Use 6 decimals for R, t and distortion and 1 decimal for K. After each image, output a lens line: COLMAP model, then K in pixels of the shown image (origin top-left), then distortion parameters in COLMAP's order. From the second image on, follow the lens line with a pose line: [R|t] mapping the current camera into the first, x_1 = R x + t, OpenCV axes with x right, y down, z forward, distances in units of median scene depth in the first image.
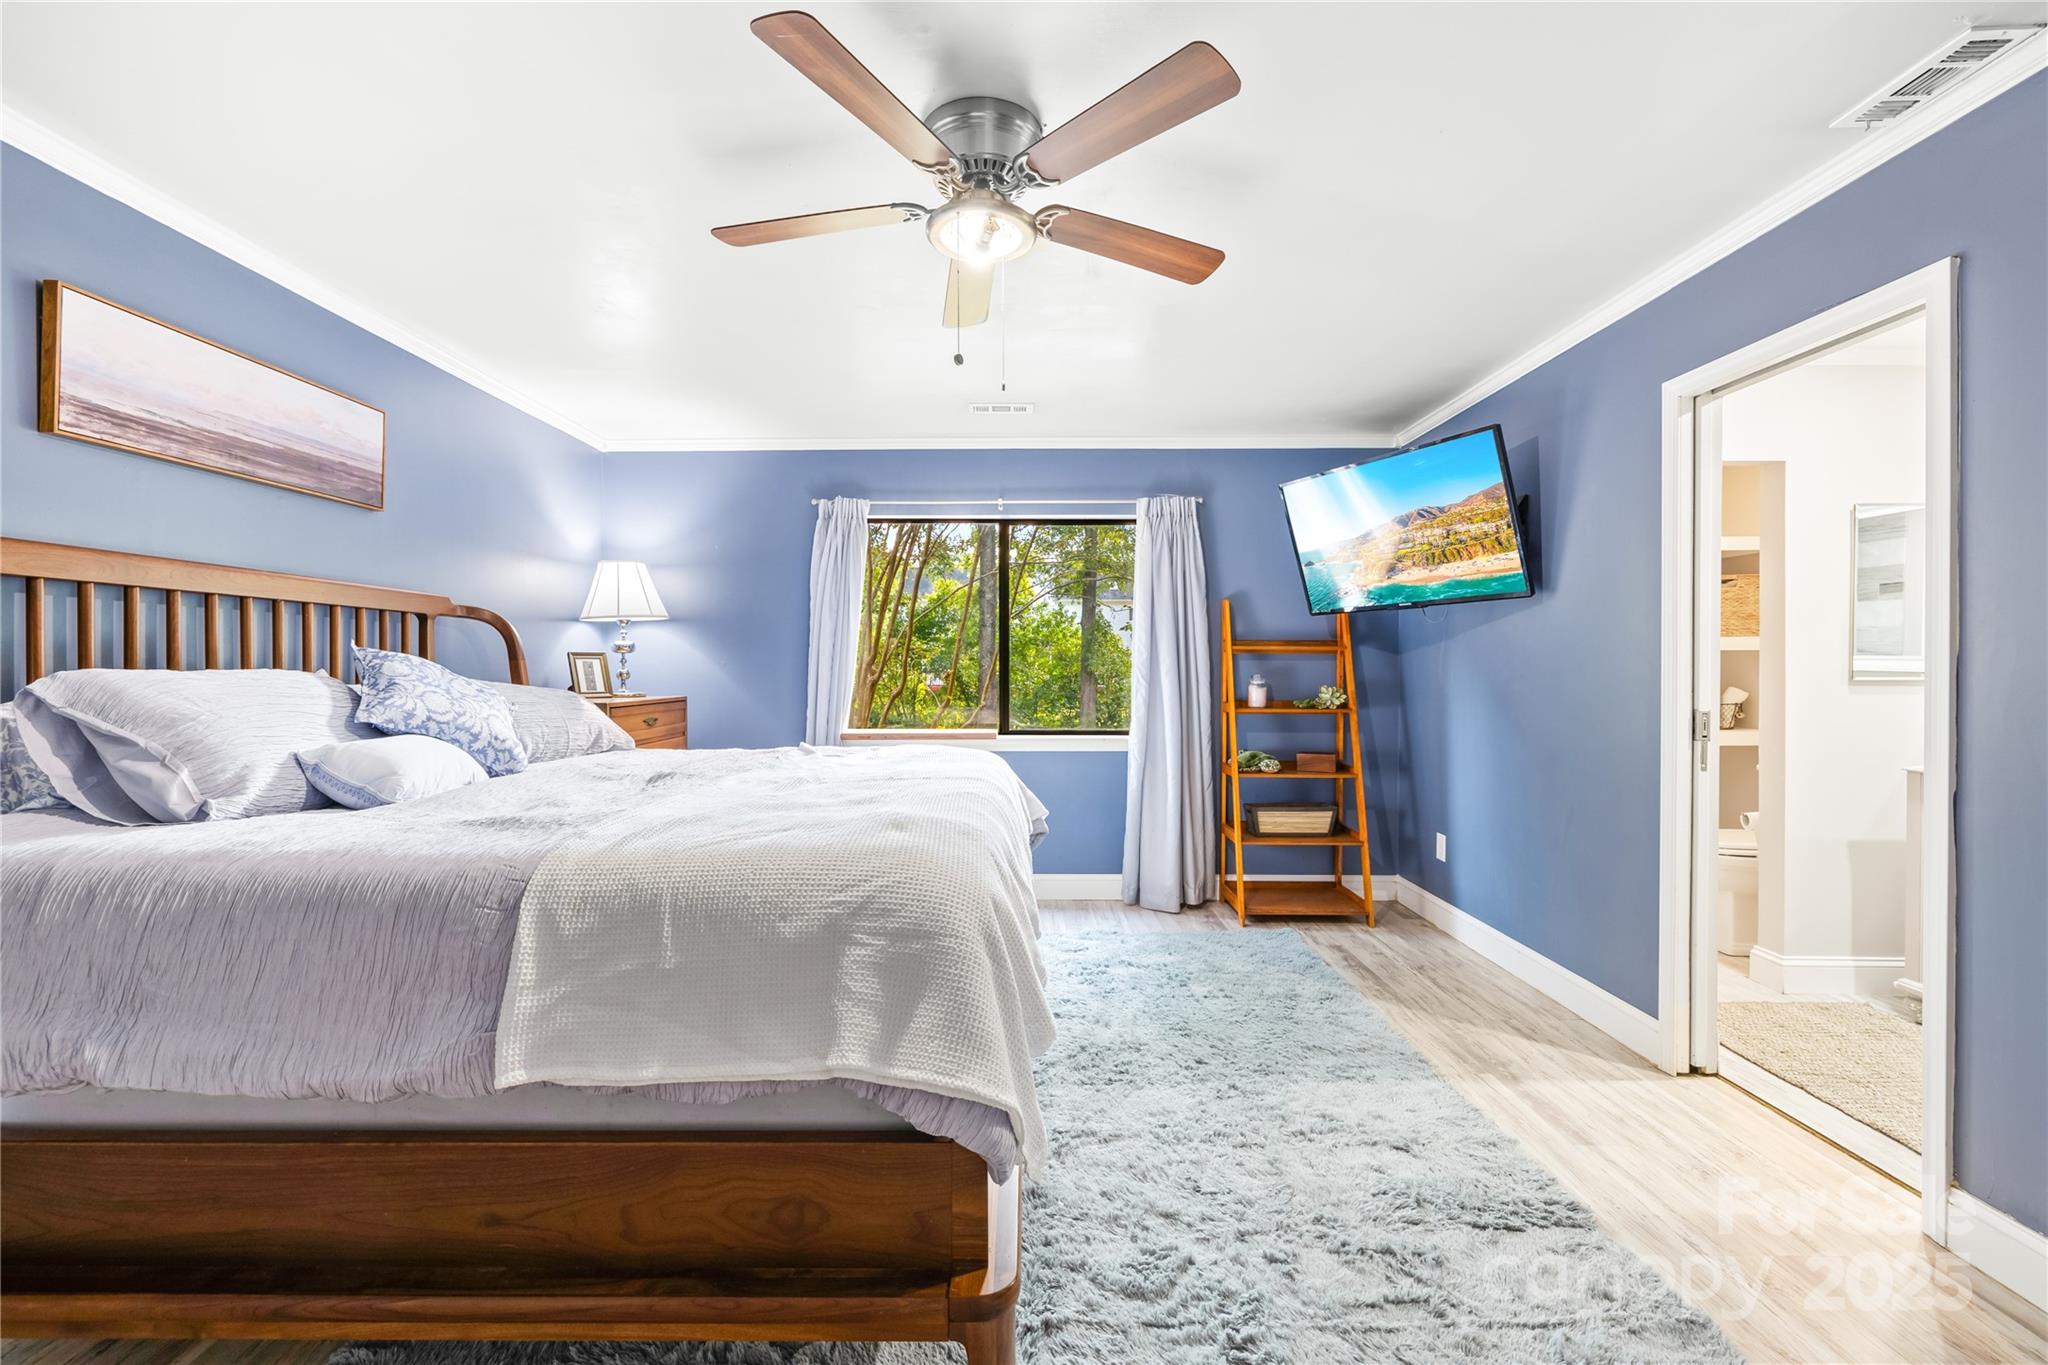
lens RADIAL K [[859.4, 0, 1022.0], [0, 859.4, 668.6], [0, 0, 1]] dist [-0.000905, -0.000017]
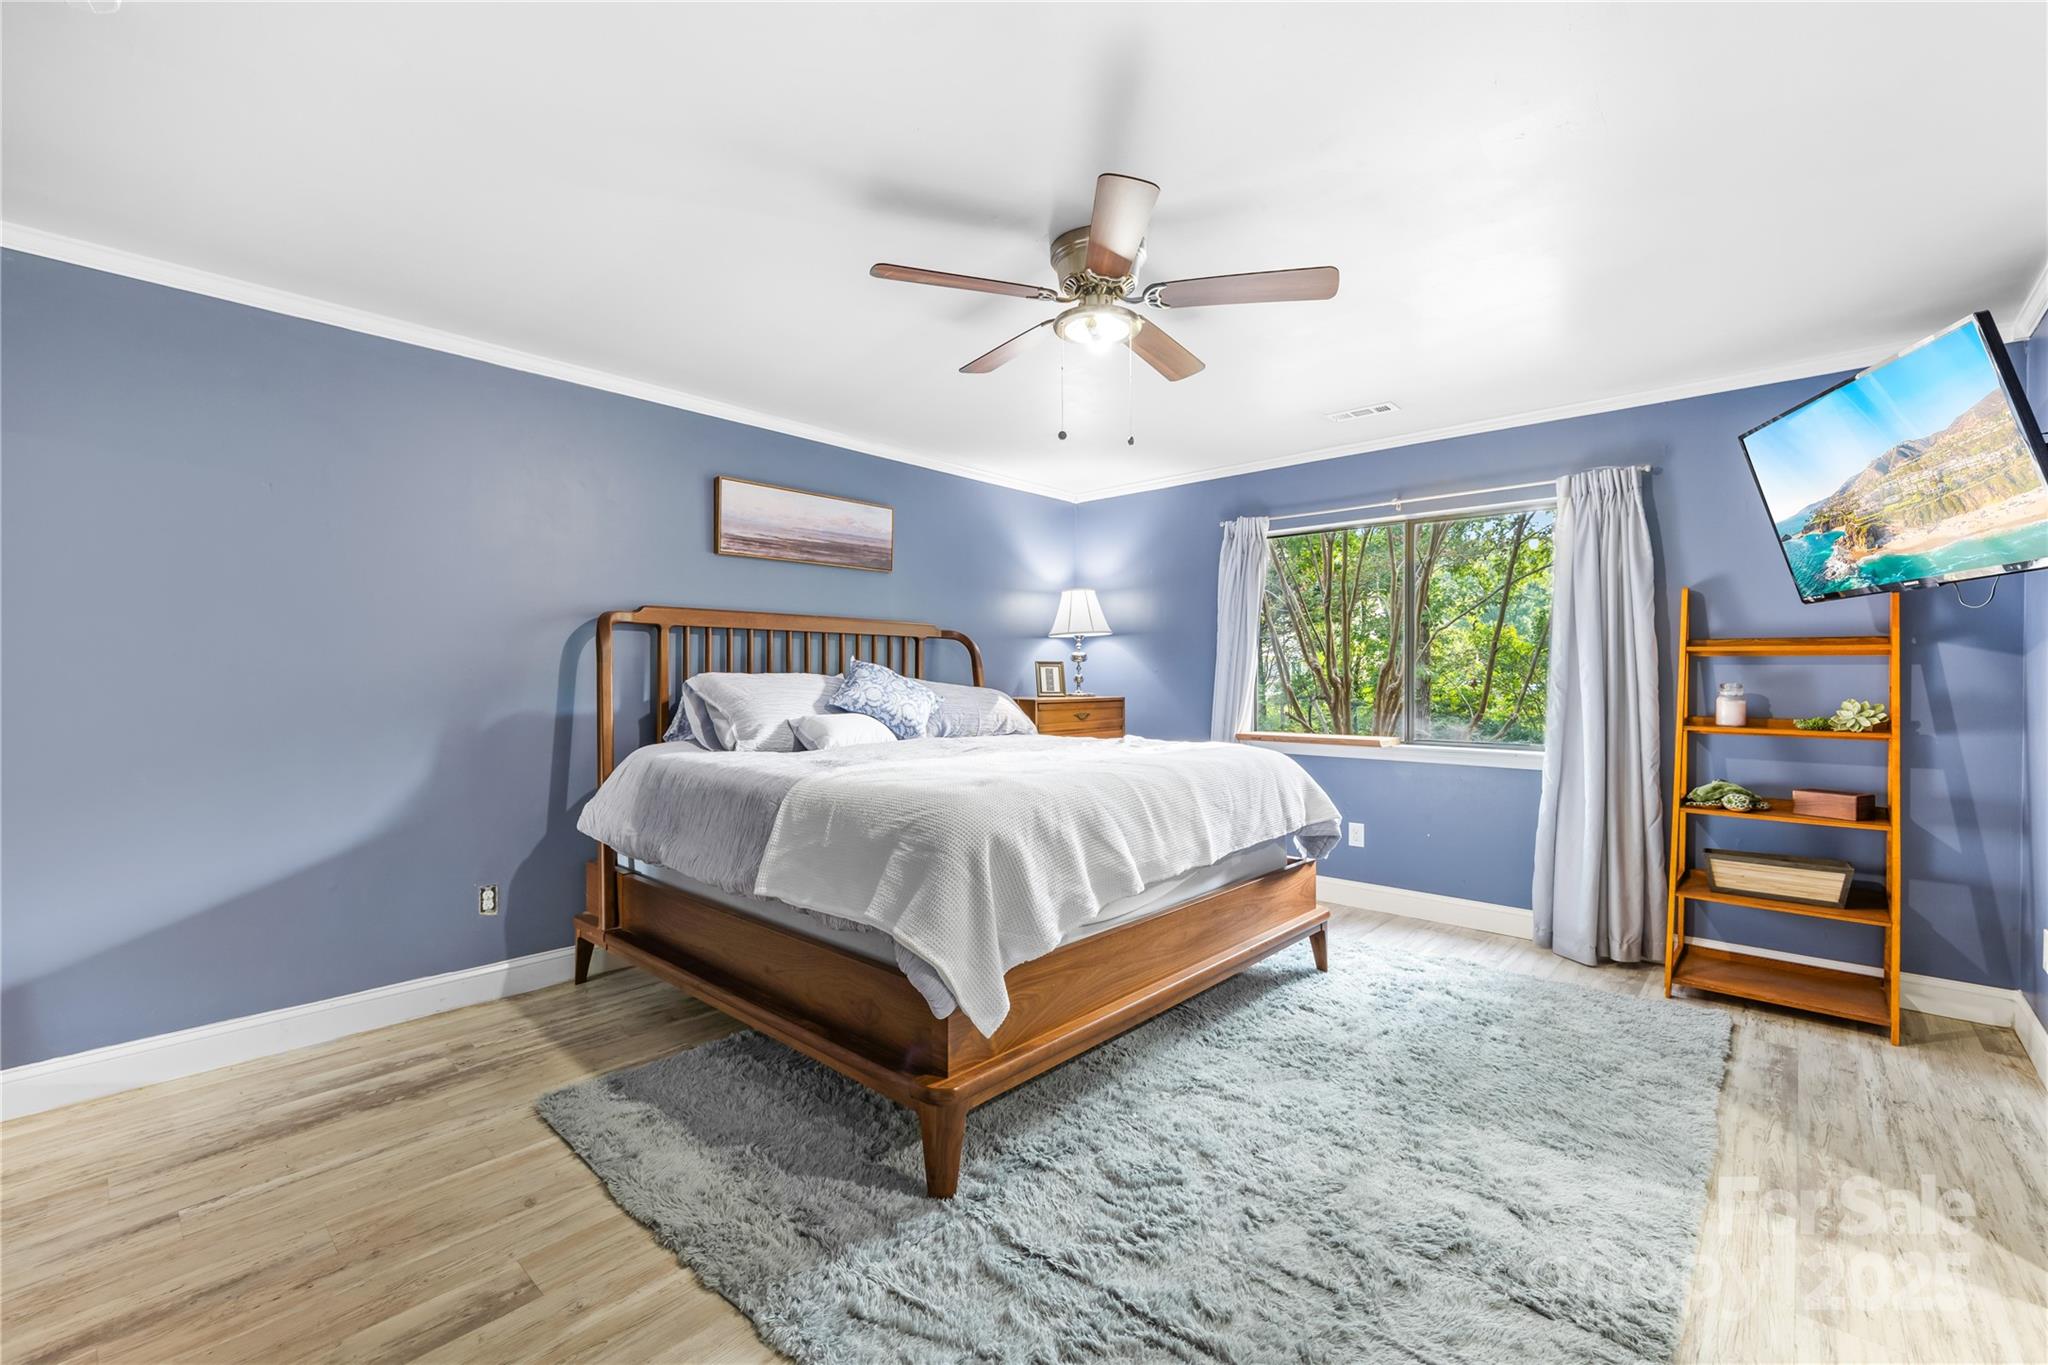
lens RADIAL K [[867.3, 0, 1015.9], [0, 867.3, 674.2], [0, 0, 1]] dist [-0.000302, 0.000065]
pose [[0.739314, 0.001657, -0.673359, 0.455698], [-0.003287, 0.999994, -0.001148, 0.002375], [0.673353, 0.003062, 0.739314, -0.010152]]
